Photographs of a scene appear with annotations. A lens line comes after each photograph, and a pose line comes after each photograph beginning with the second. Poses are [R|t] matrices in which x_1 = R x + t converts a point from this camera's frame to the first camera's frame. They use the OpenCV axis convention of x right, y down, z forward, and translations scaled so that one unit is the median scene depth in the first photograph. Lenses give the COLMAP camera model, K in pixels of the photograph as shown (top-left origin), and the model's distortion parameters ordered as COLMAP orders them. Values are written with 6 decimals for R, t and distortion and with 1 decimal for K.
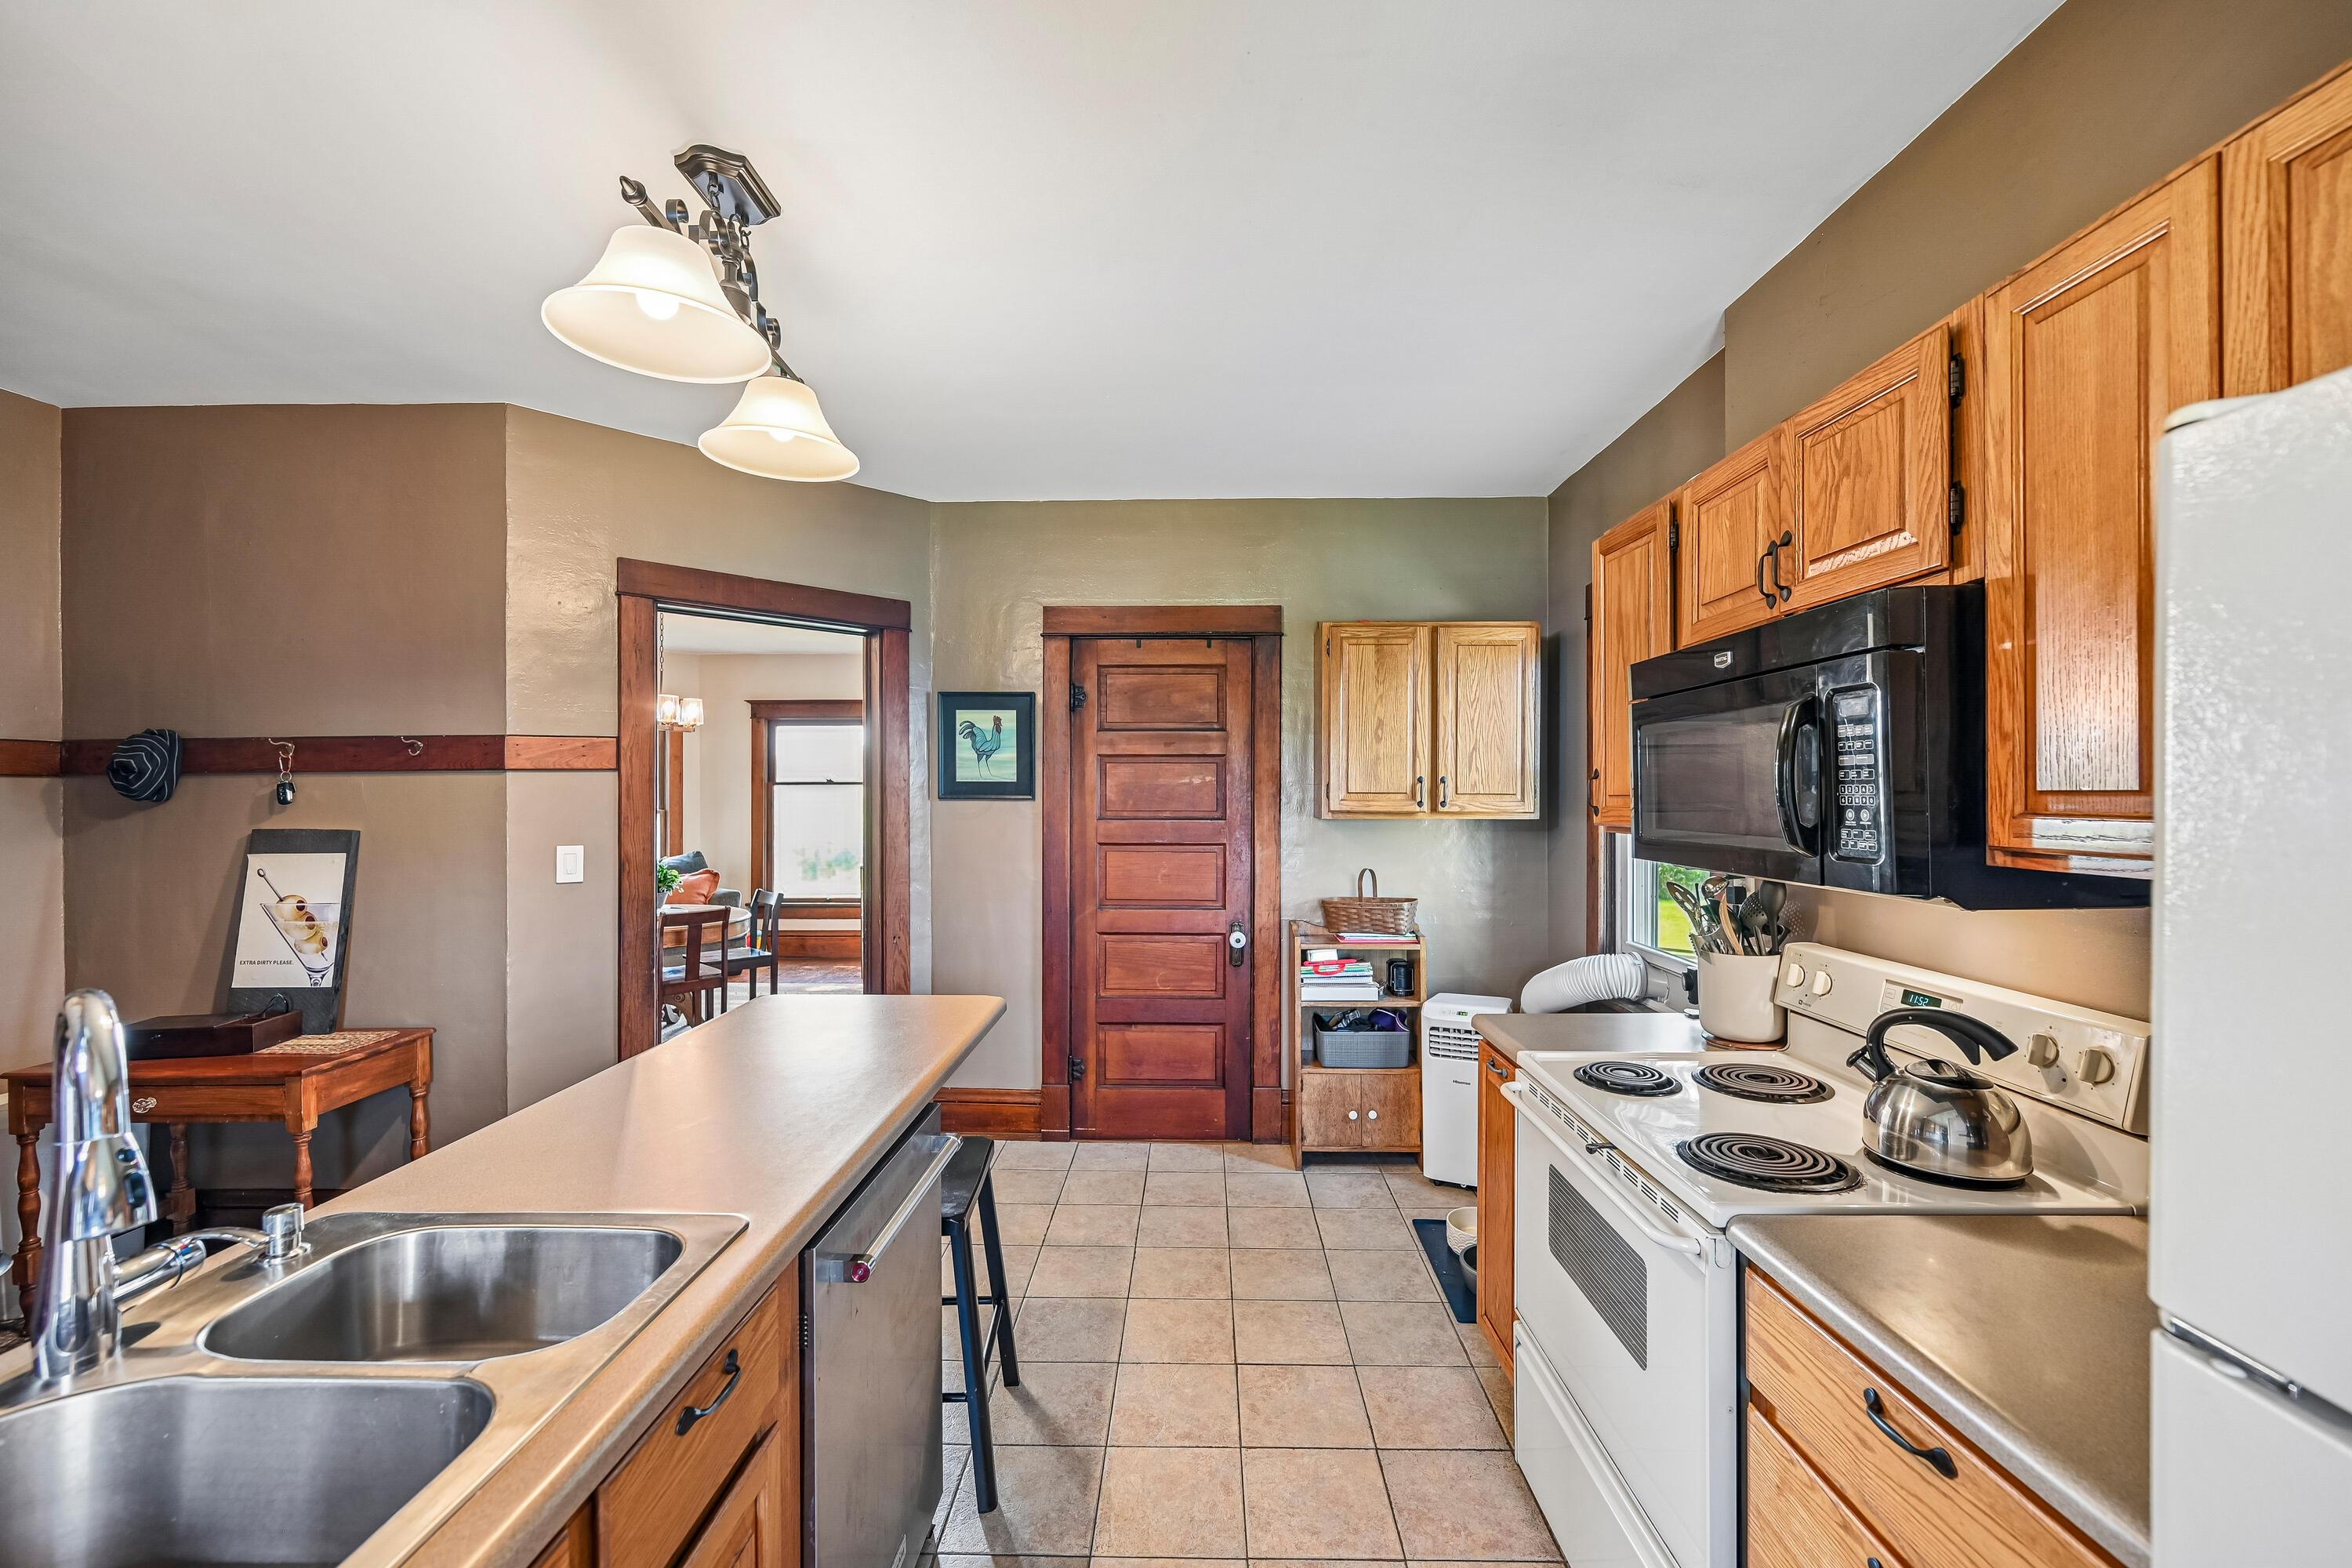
lens RADIAL K [[926.5, 0, 1178.4], [0, 926.5, 794.0], [0, 0, 1]] dist [-0.000745, 0.000010]
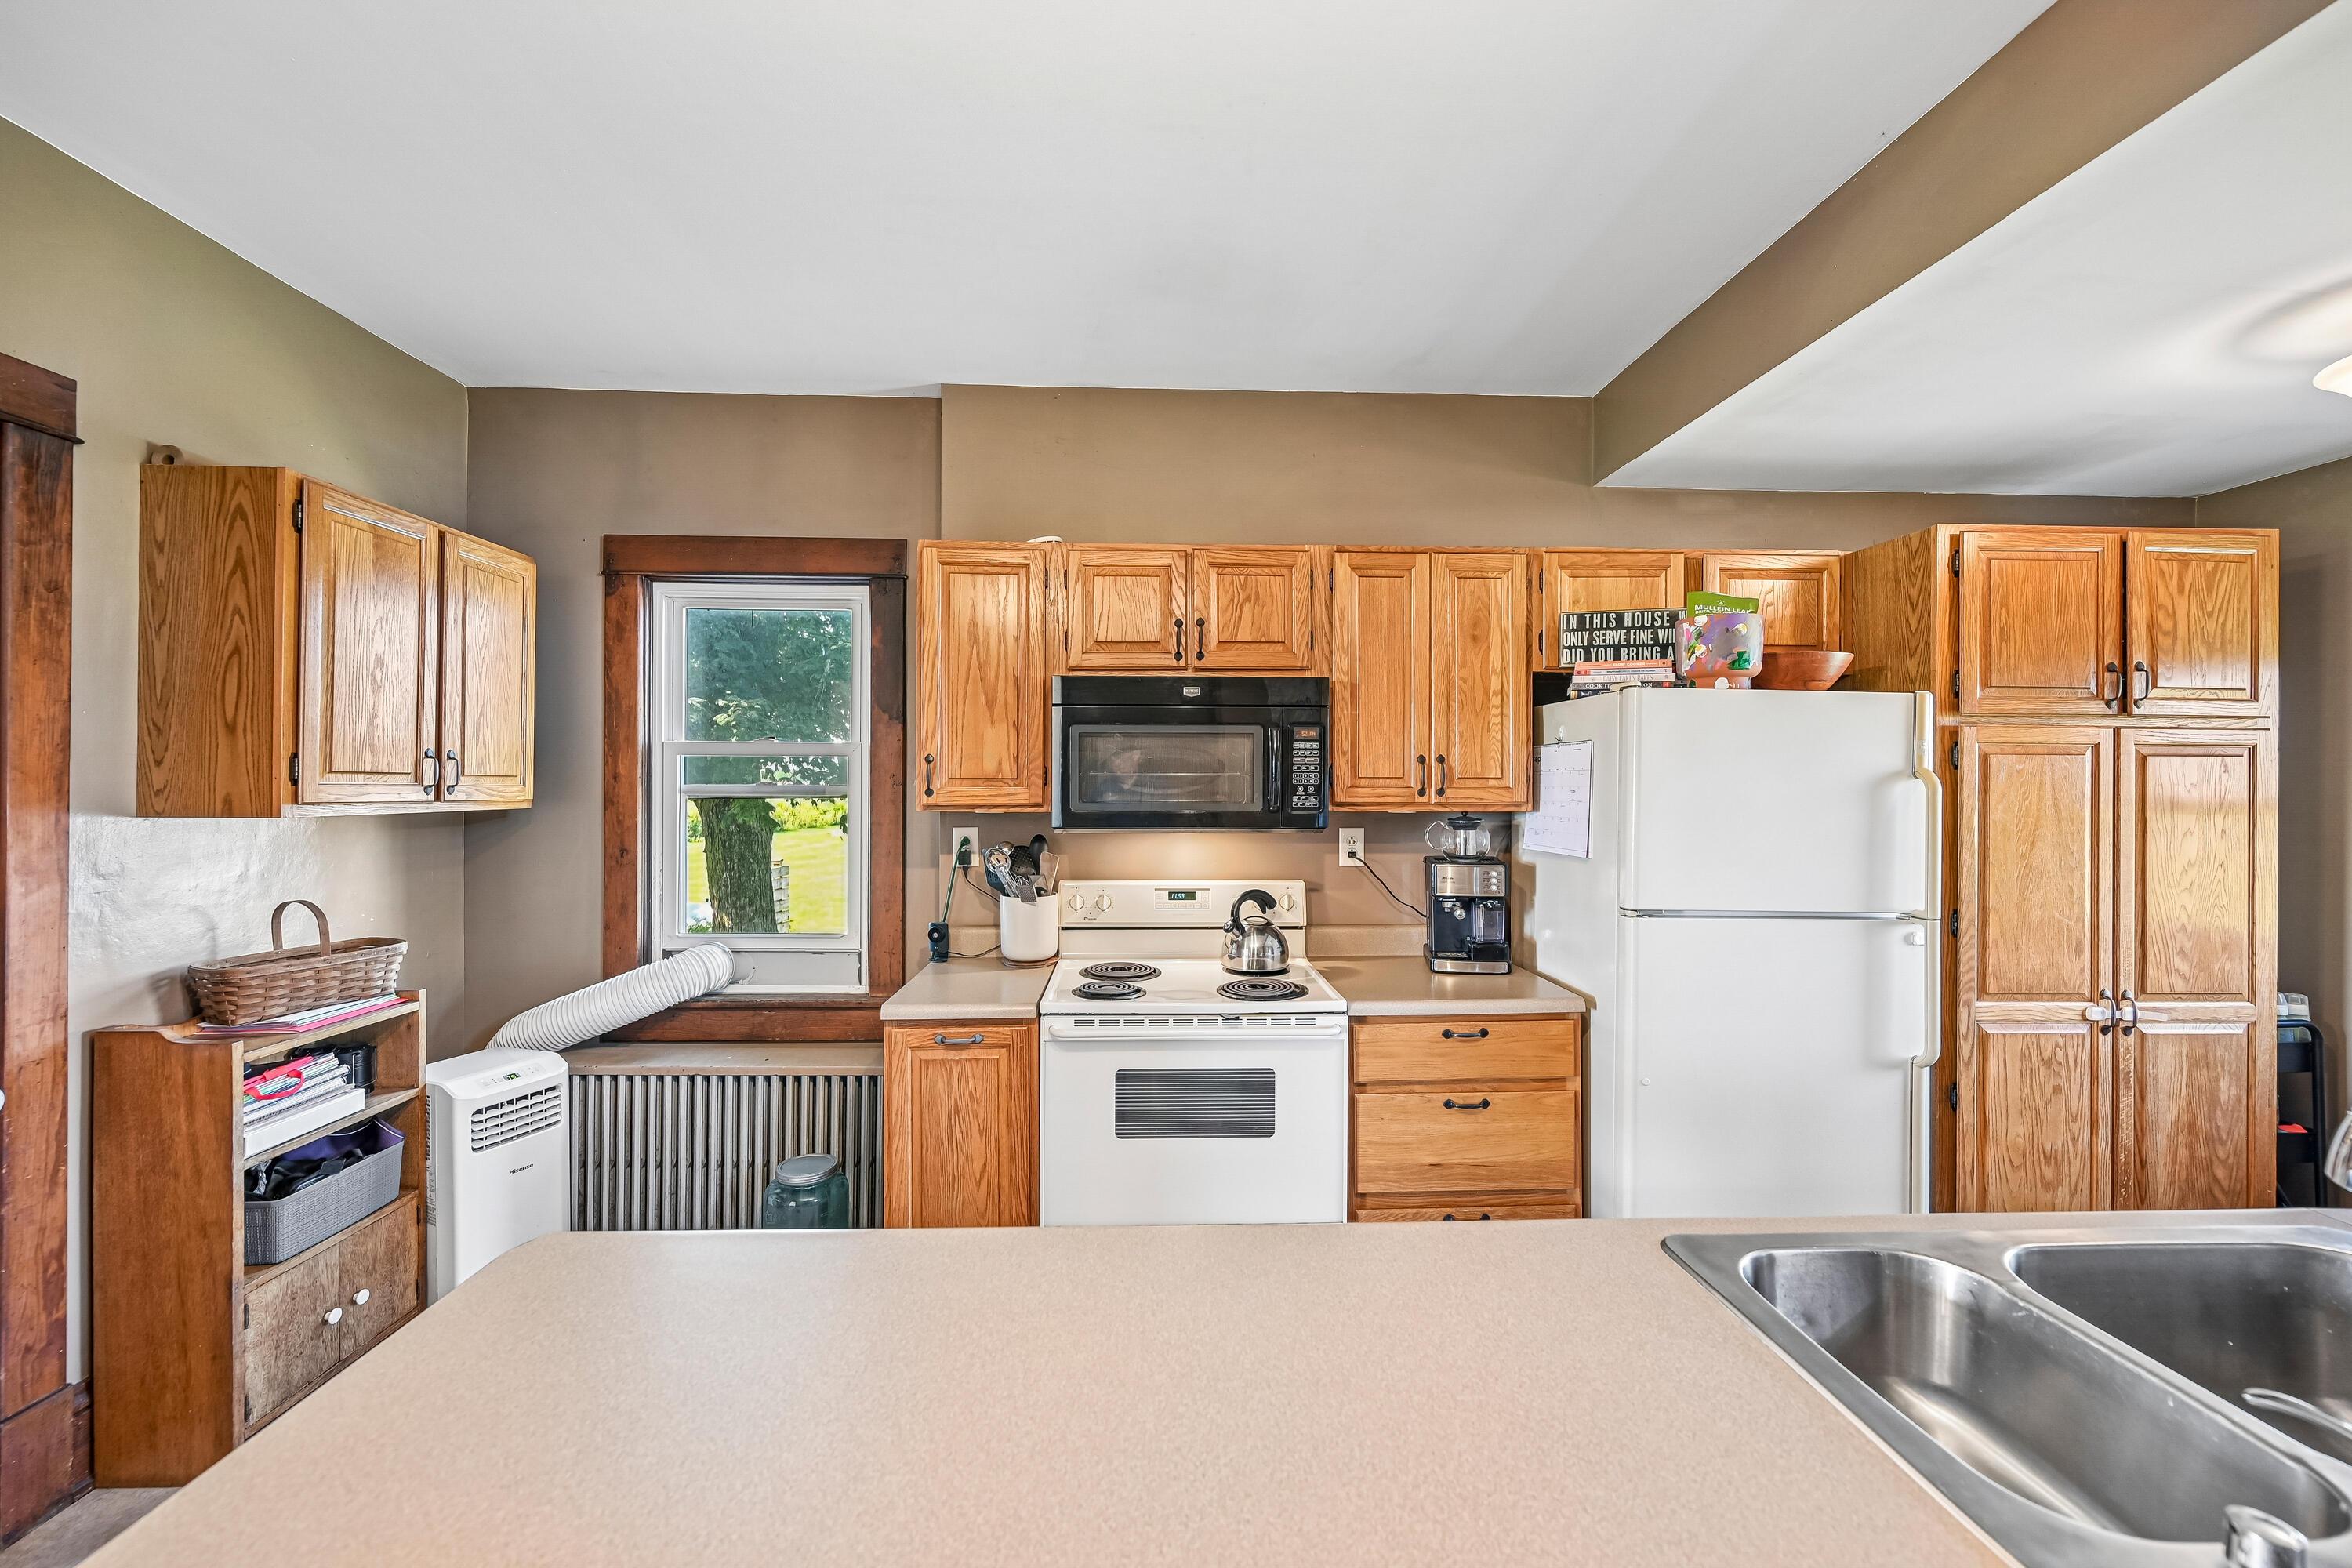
lens RADIAL K [[951.2, 0, 1176.0], [0, 951.2, 784.0], [0, 0, 1]] dist [0.000049, 0.000169]
pose [[-0.050118, 0.003196, 0.998738, -0.441934], [-0.002115, 0.999992, -0.003306, 0.006907], [-0.998741, -0.002278, -0.050111, 0.486905]]
